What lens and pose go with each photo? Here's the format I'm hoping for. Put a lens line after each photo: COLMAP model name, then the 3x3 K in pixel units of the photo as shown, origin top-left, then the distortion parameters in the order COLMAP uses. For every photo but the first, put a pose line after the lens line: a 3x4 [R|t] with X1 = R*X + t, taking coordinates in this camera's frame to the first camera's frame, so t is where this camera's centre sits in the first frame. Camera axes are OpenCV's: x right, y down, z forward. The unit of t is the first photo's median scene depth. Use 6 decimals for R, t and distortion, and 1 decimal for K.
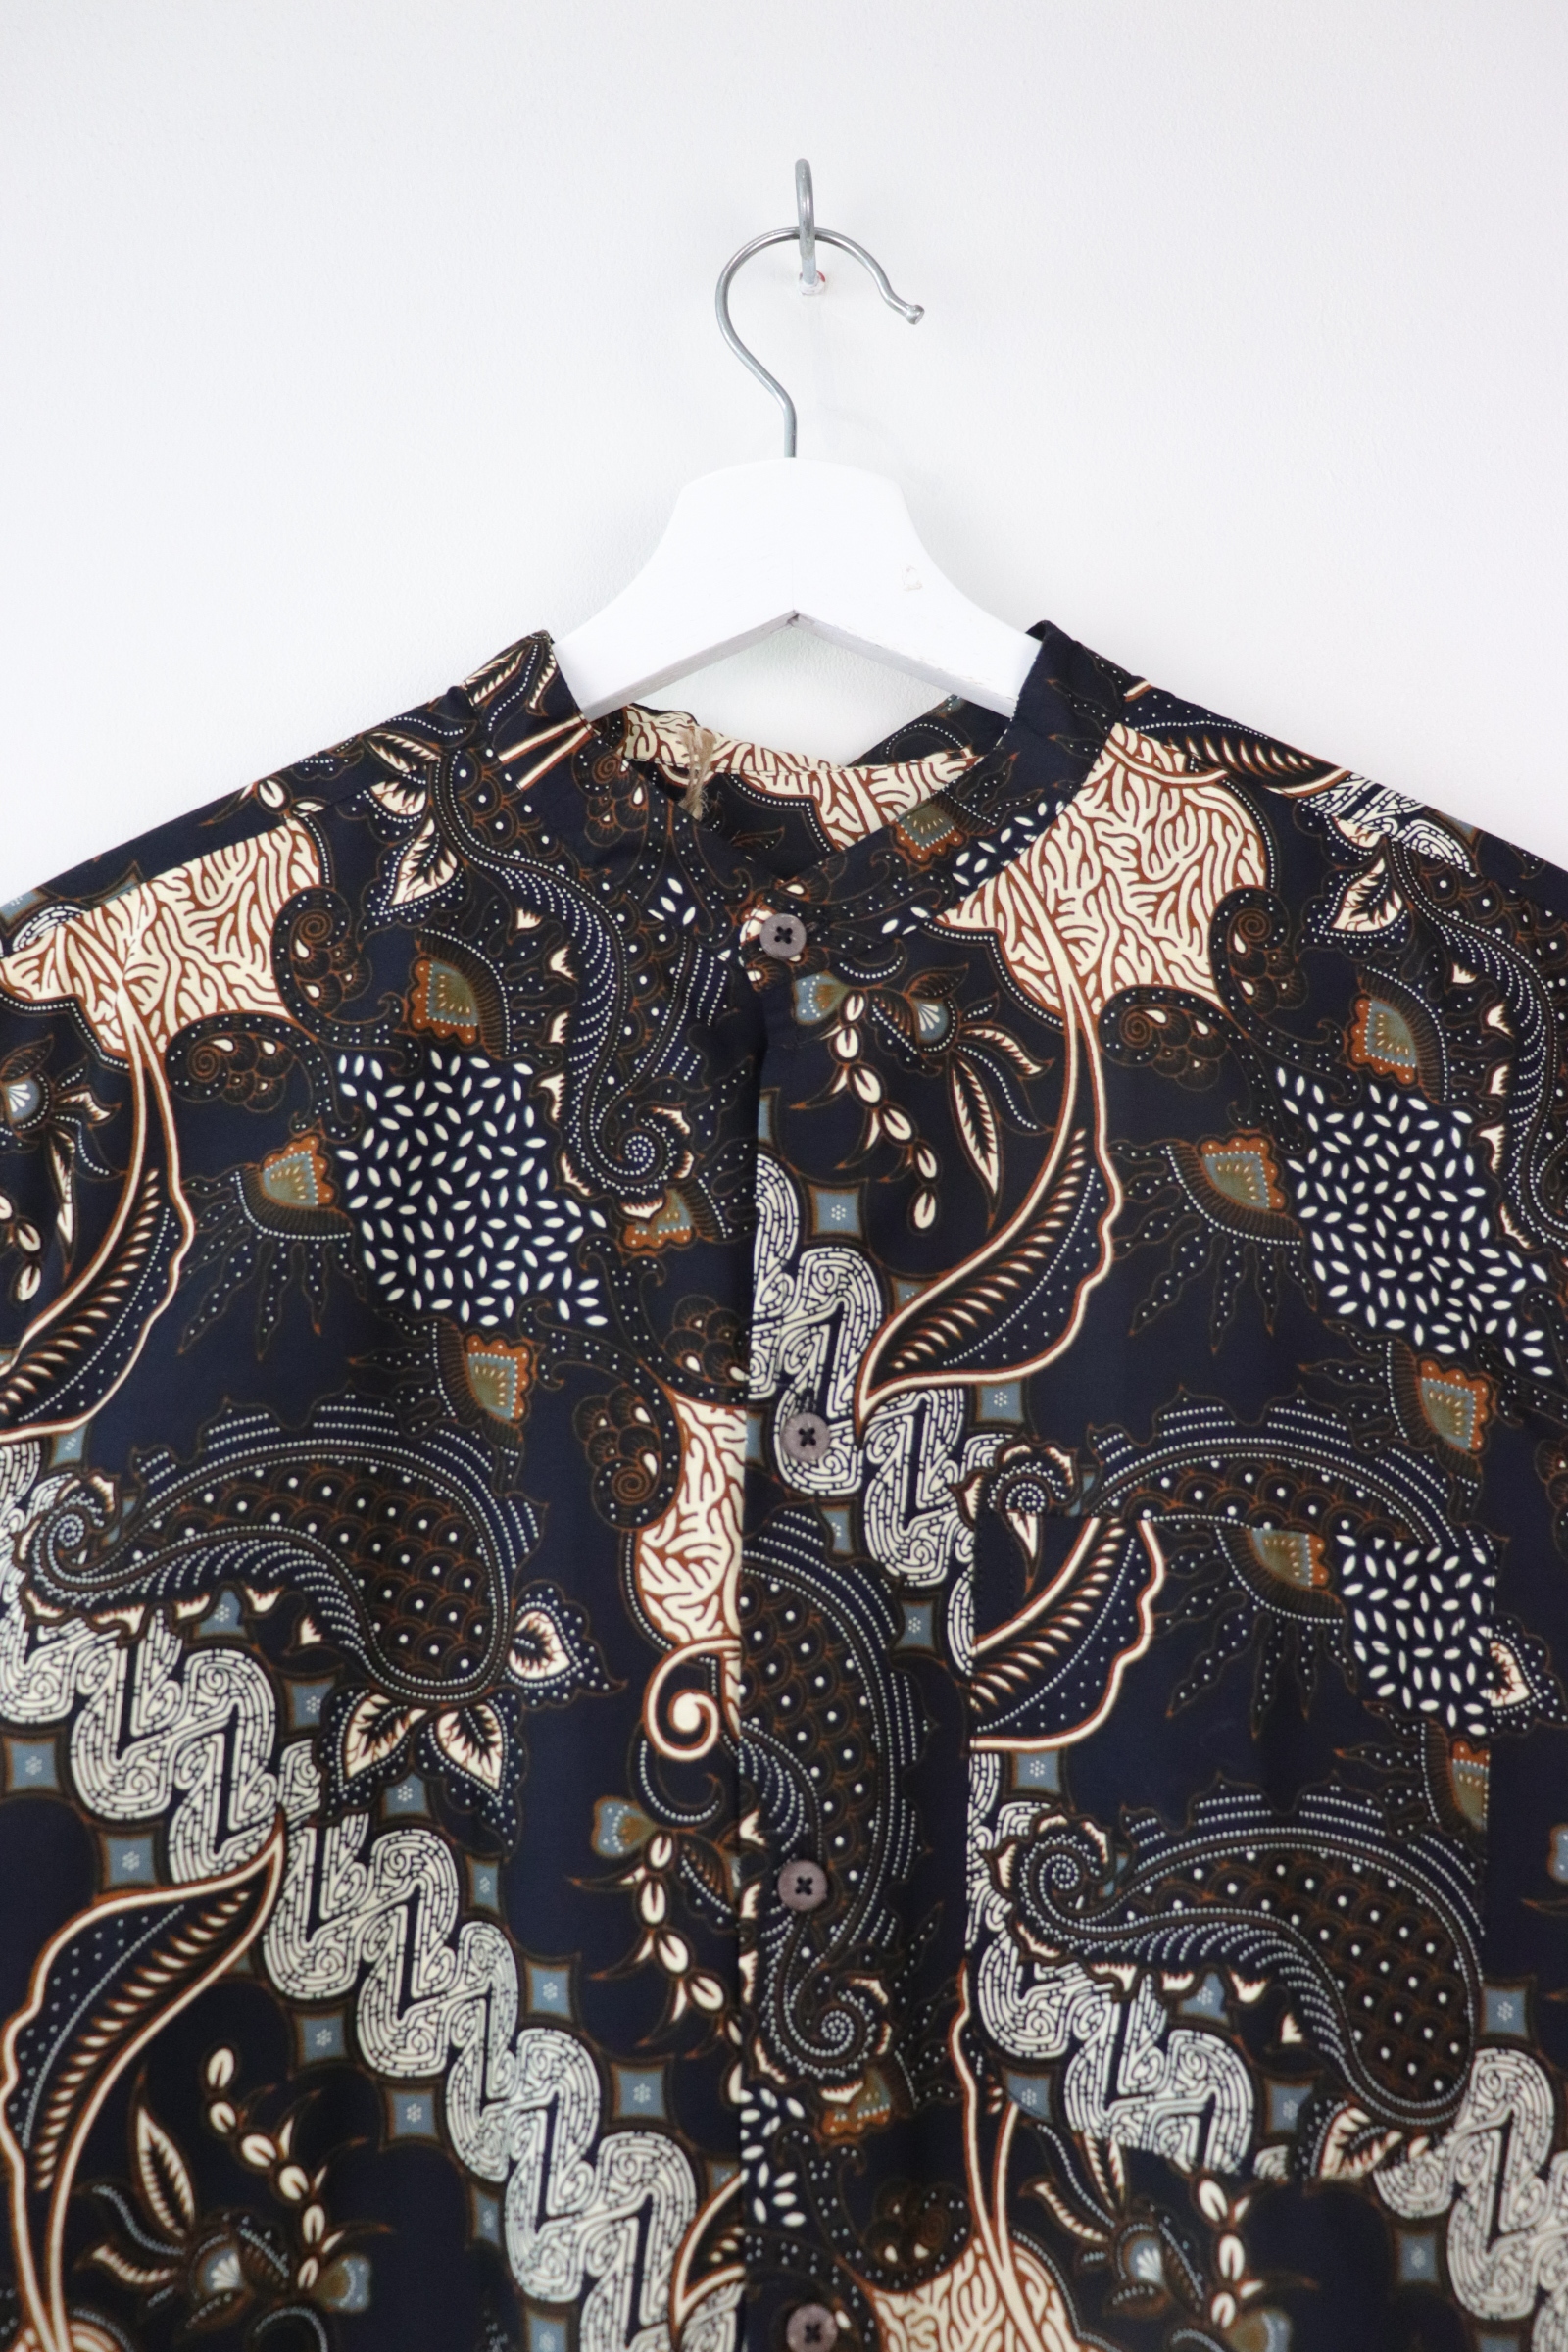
lens RADIAL K [[2169.9, 0, 782.4], [0, 2169.9, 1168.8], [0, 0, 1]] dist [-0.144719, 0.087693]
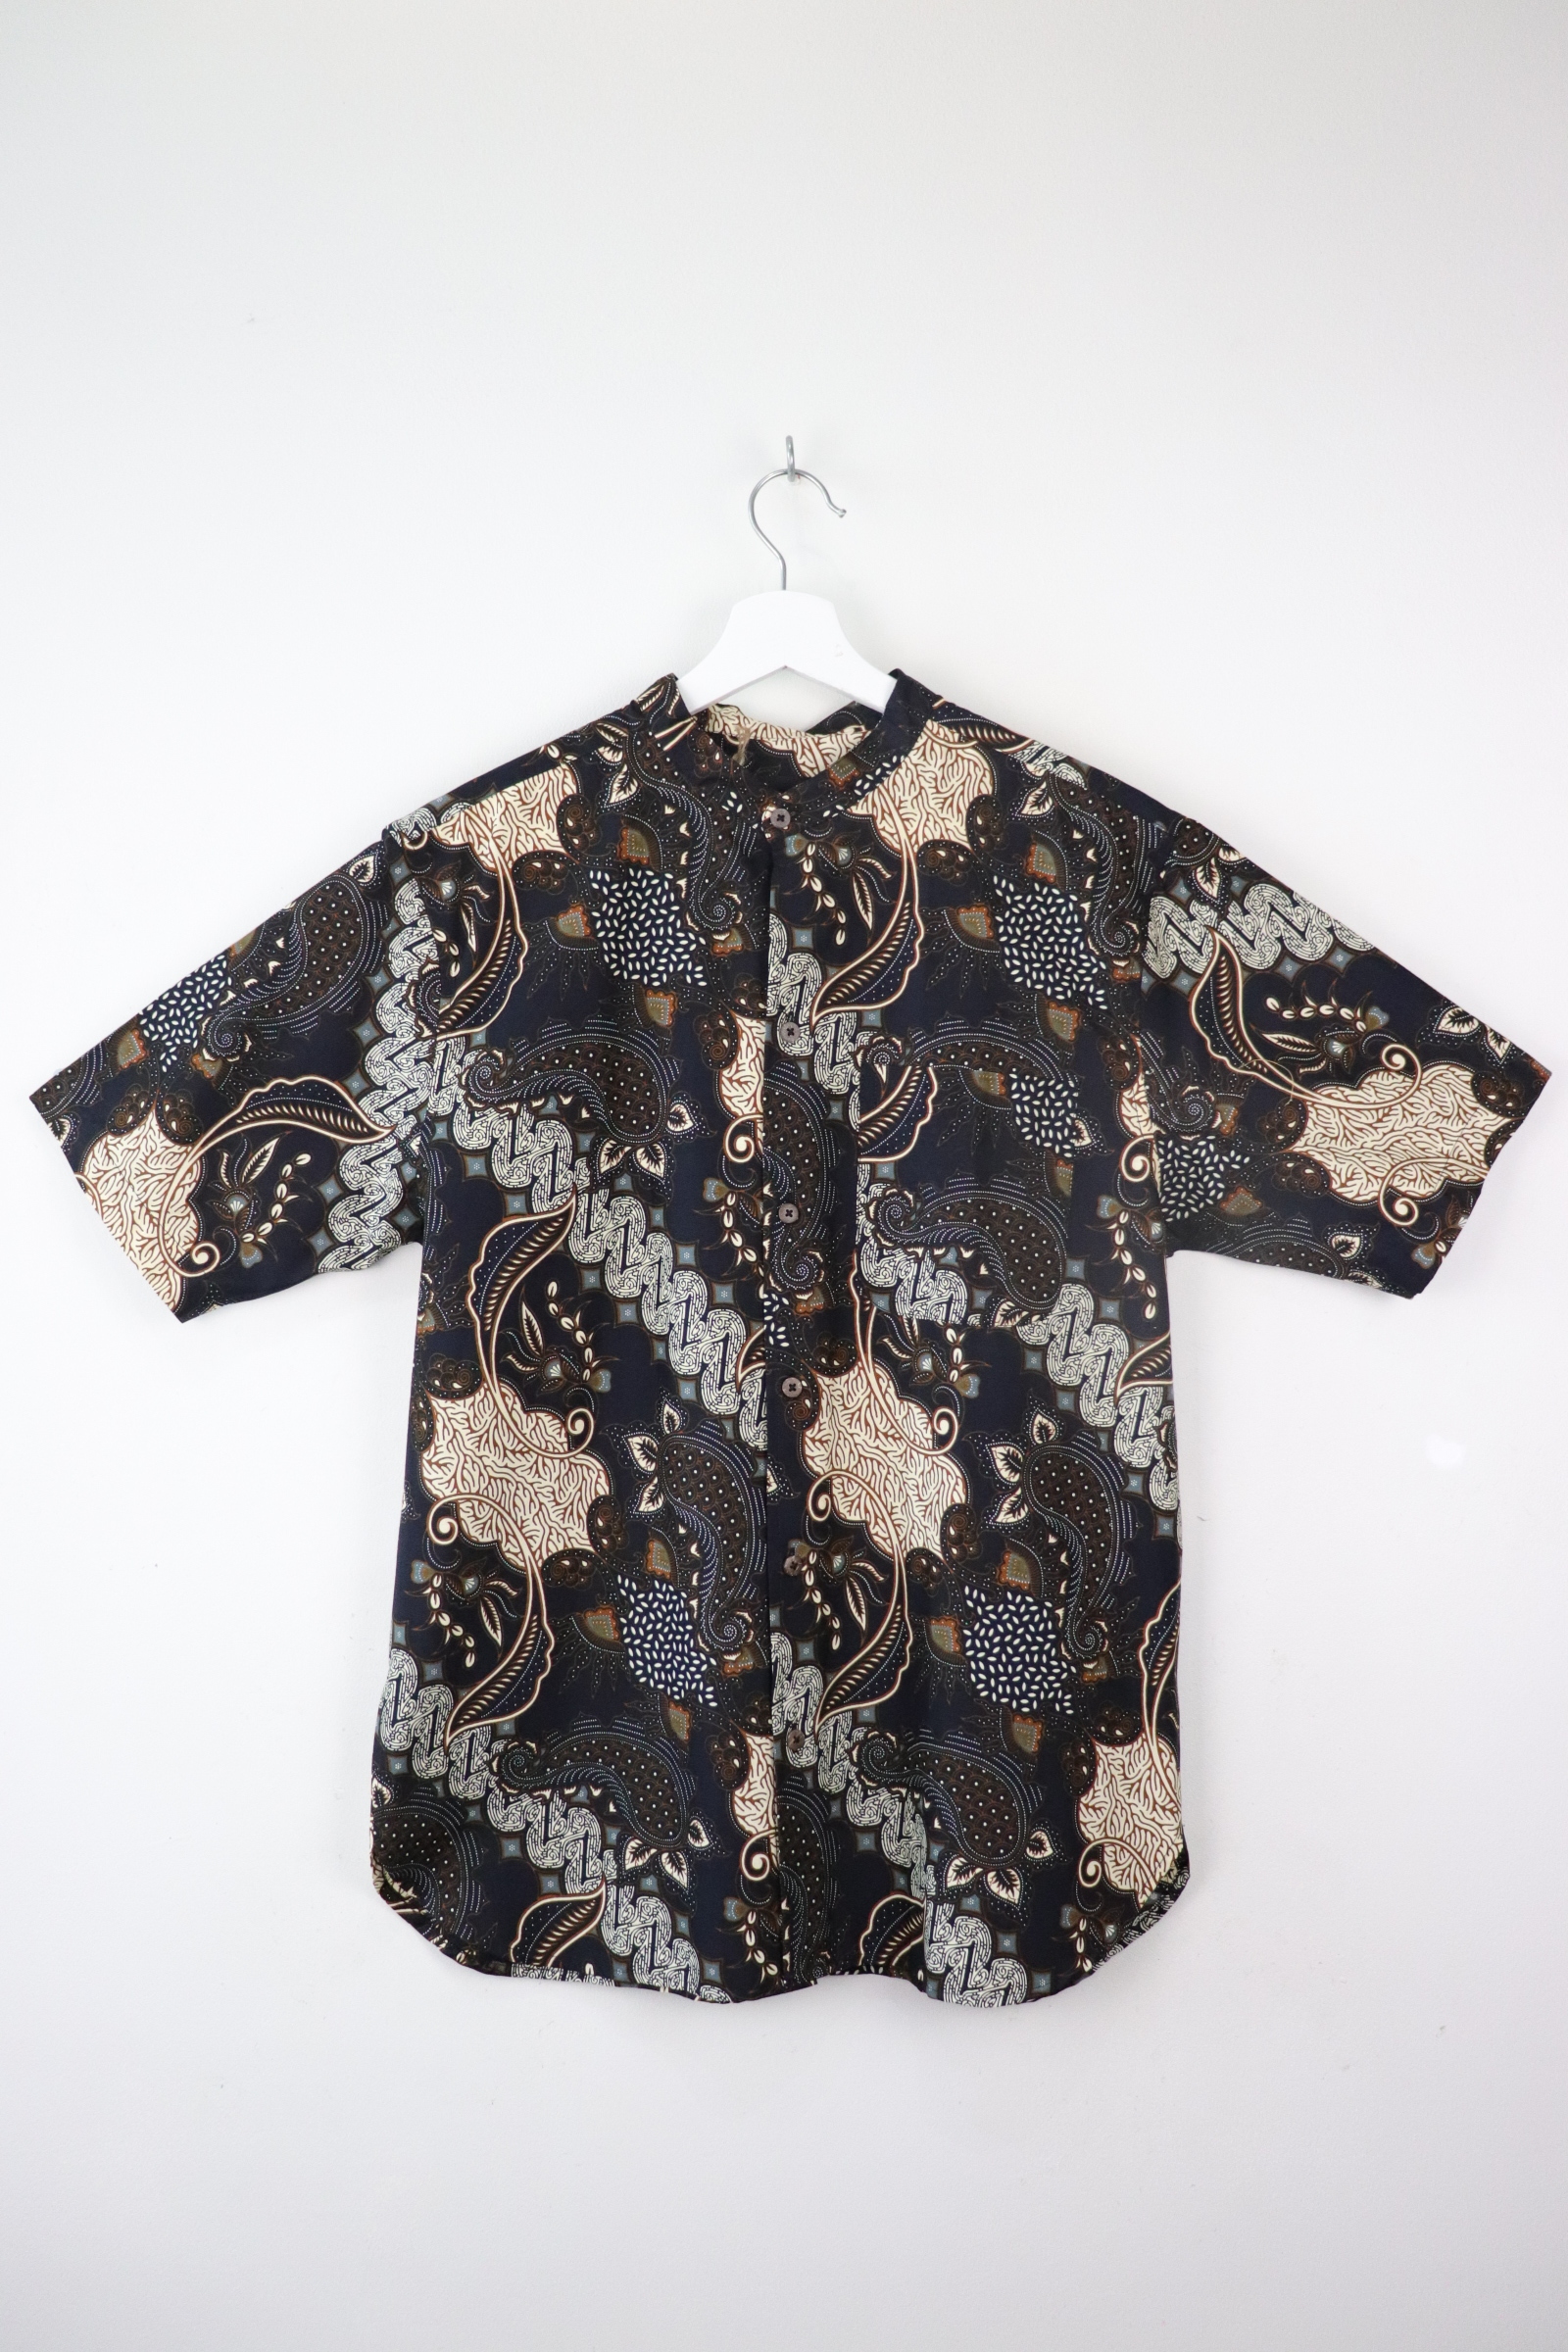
lens RADIAL K [[2169.9, 0, 783.8], [0, 2169.9, 1169.3], [0, 0, 1]] dist [-0.144719, 0.087693]
pose [[0.999963, 0.000031, 0.008608, -0.016771], [-0.001341, 0.988344, 0.152234, -0.092267], [-0.008503, -0.152240, 0.988307, -1.403284]]
